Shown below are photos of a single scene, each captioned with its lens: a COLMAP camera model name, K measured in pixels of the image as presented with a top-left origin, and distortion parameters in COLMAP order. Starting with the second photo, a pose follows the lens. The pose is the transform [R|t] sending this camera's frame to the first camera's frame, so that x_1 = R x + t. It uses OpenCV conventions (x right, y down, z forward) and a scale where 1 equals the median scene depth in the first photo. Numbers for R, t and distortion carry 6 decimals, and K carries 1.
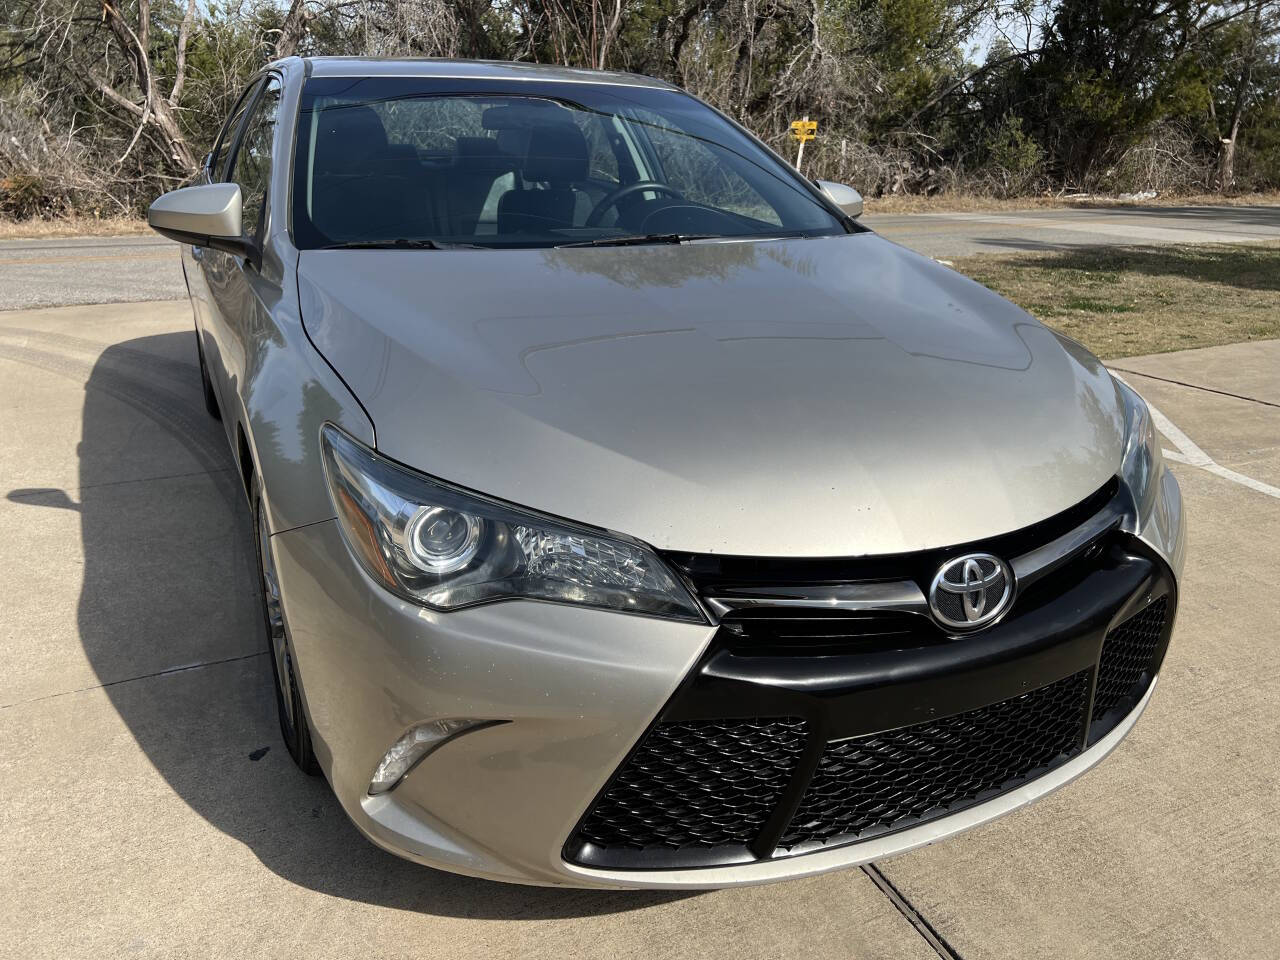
lens RADIAL K [[960.7, 0, 640.0], [0, 960.7, 480.0], [0, 0, 1]] dist [0.035294, -0.001418]
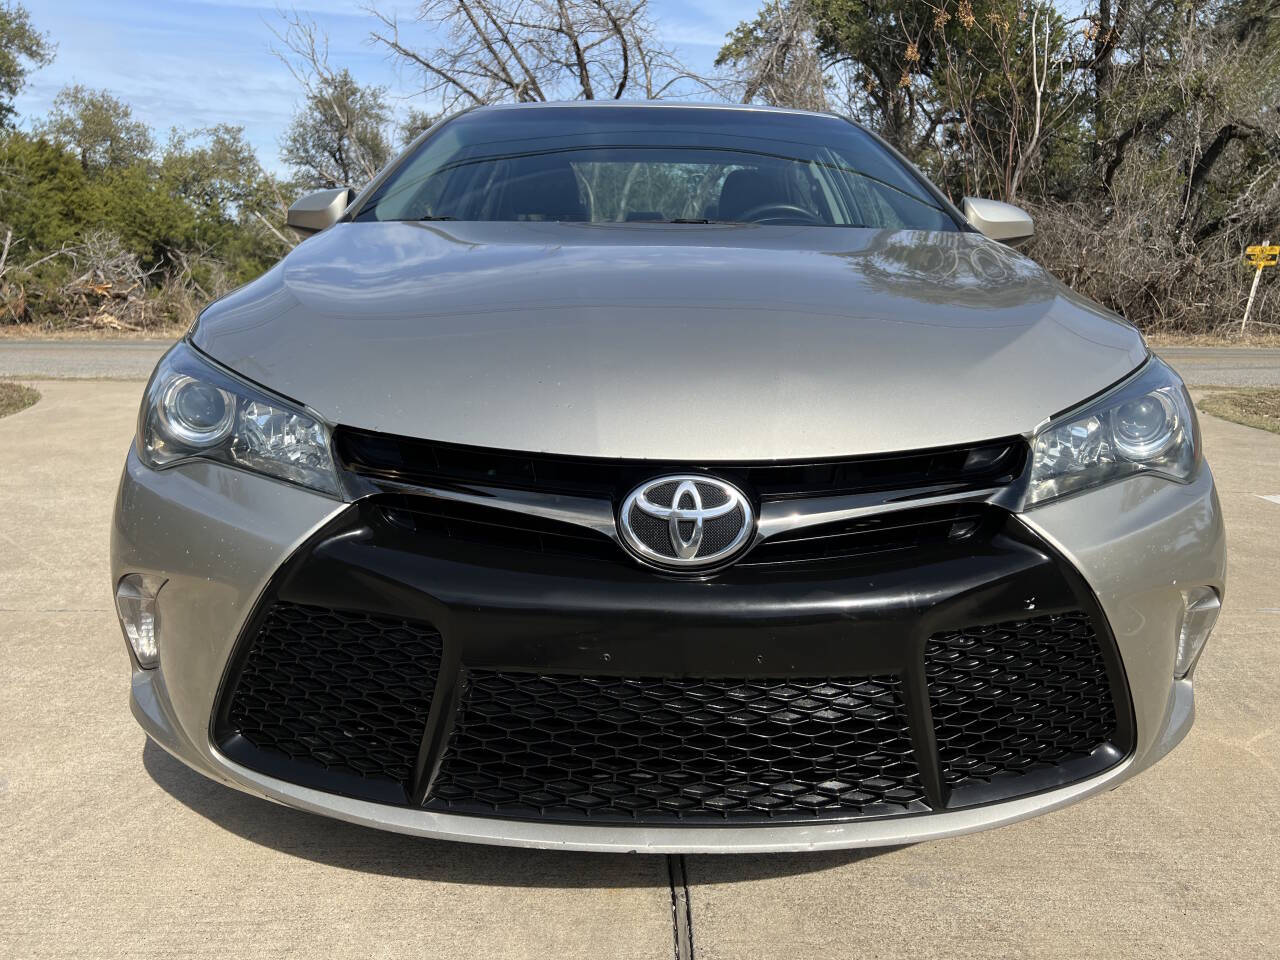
lens RADIAL K [[965.0, 0, 646.1], [0, 965.0, 486.1], [0, 0, 1]] dist [0.049682, -0.052289]
pose [[0.908266, 0.088765, -0.408868, 0.247227], [-0.142817, 0.984316, -0.103561, 0.067190], [0.393263, 0.152454, 0.906698, 0.099105]]
